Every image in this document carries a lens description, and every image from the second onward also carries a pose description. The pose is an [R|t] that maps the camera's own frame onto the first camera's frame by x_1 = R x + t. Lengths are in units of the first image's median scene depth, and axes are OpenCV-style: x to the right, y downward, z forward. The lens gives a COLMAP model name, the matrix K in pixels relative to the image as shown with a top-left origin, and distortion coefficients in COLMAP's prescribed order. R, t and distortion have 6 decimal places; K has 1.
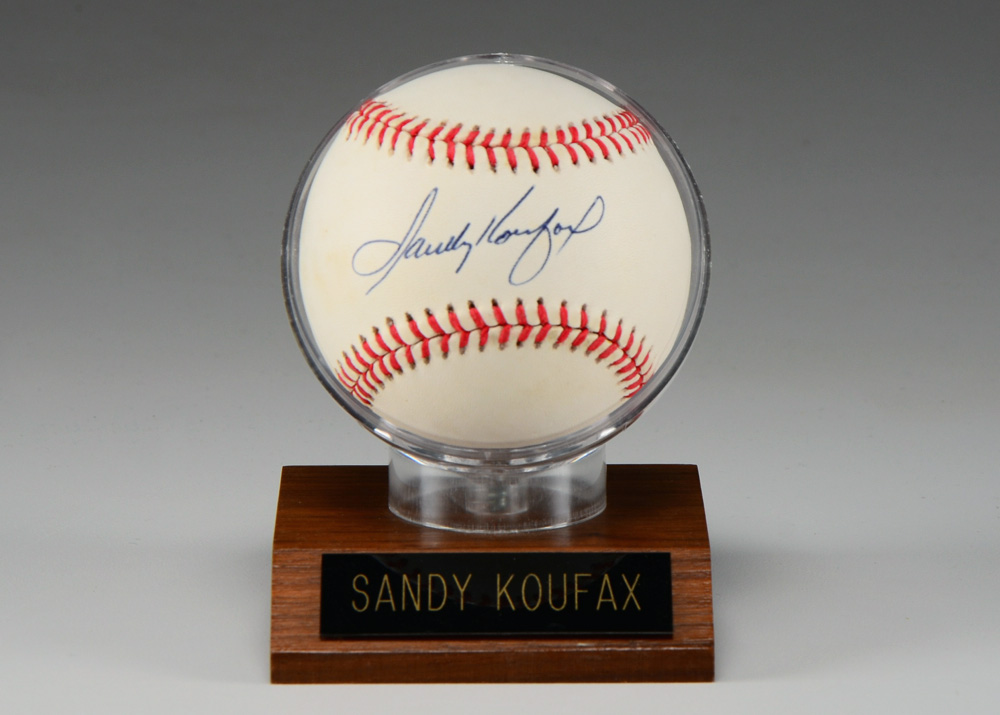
lens RADIAL K [[4169.2, 0, 500.4], [0, 4169.2, 357.4], [0, 0, 1]] dist [0.680610, 0.000000]
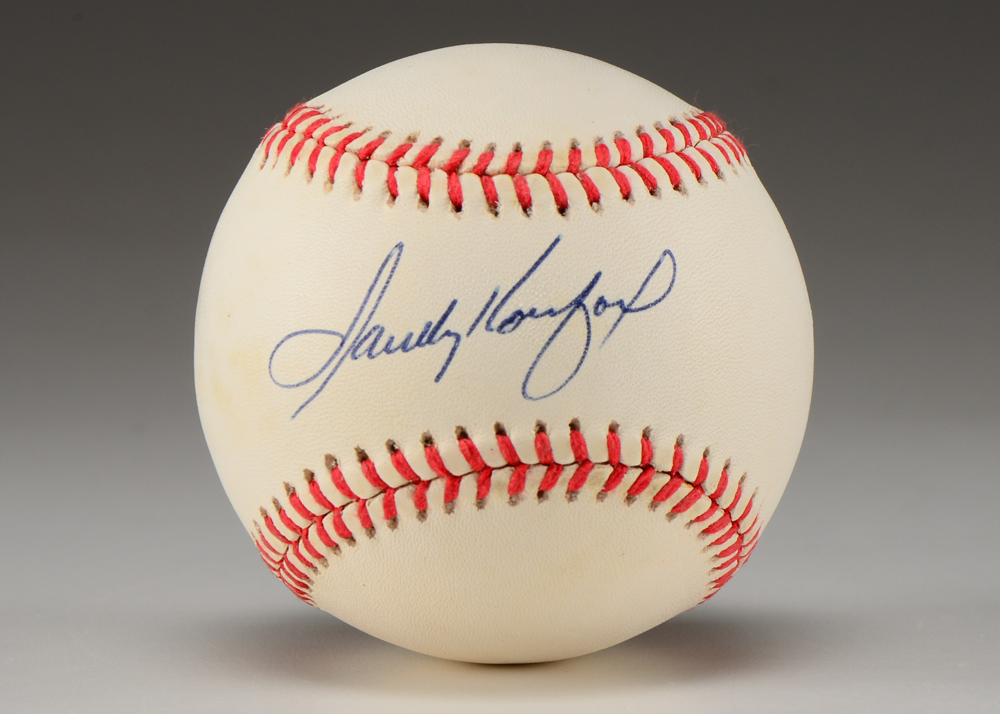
lens RADIAL K [[3496.6, 0, 501.9], [0, 3496.6, 357.5], [0, 0, 1]] dist [-0.809666, 0.000000]
pose [[0.999510, -0.022731, -0.021536, 0.010094], [0.023067, 0.999614, 0.015483, -0.031312], [0.021176, -0.015972, 0.999648, 0.486390]]
